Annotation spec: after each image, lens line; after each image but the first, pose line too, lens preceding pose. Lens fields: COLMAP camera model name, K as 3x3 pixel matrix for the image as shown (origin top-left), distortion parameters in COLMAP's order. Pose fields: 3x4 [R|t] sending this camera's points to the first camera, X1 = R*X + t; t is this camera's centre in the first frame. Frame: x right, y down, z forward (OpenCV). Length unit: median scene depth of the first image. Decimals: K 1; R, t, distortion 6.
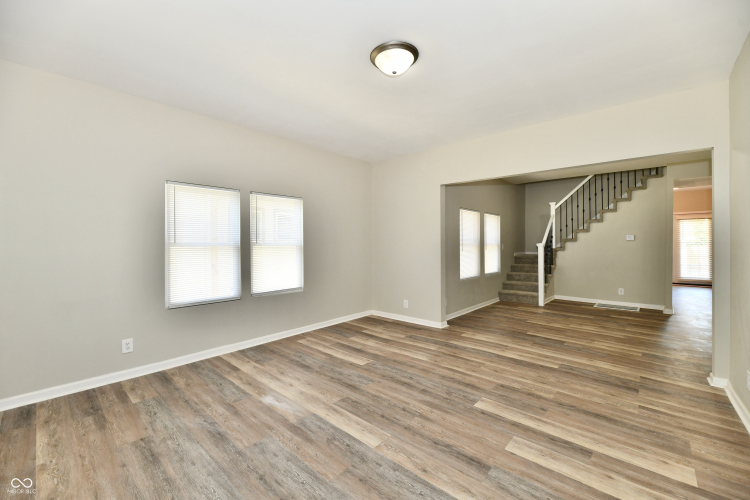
lens RADIAL K [[308.4, 0, 371.4], [0, 308.4, 246.2], [0, 0, 1]] dist [-0.000029, -0.001248]
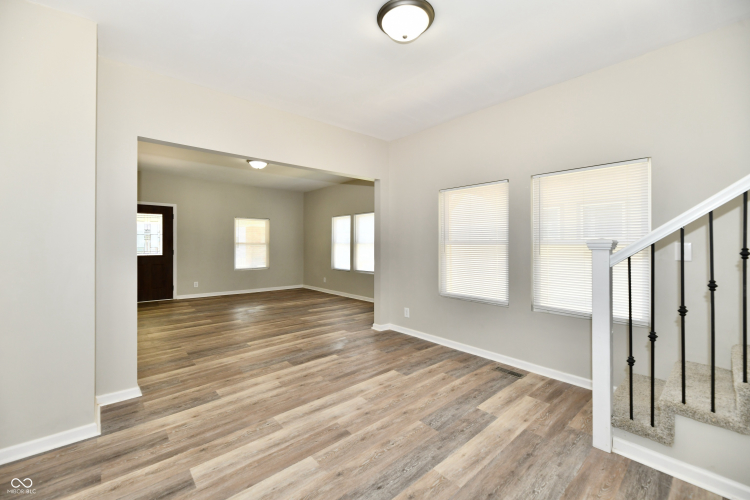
lens RADIAL K [[308.4, 0, 363.4], [0, 308.4, 244.9], [0, 0, 1]] dist [-0.000029, -0.001248]
pose [[-0.135757, 0.001797, -0.990741, 1.854284], [-0.007299, 0.999969, 0.002814, 0.002672], [0.990715, 0.007614, -0.135740, 1.721877]]
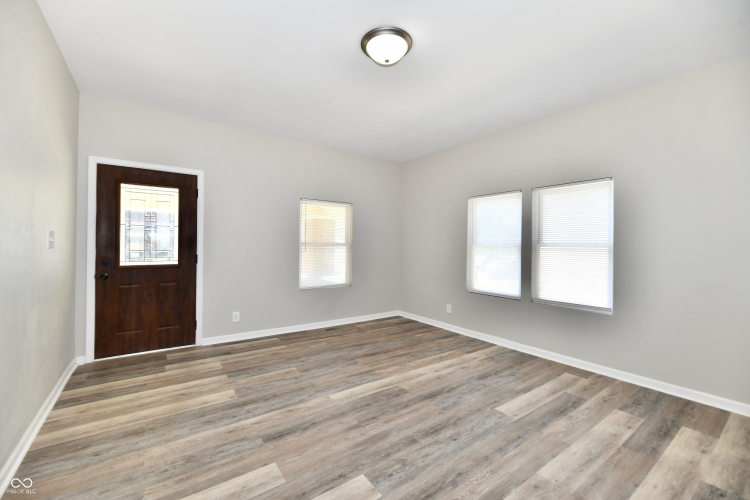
lens RADIAL K [[308.4, 0, 370.8], [0, 308.4, 244.9], [0, 0, 1]] dist [-0.000029, -0.001248]
pose [[-0.215087, 0.001465, -0.976594, 0.826928], [-0.017562, 0.999831, 0.005368, -0.001655], [0.976437, 0.018305, -0.215025, 0.954669]]
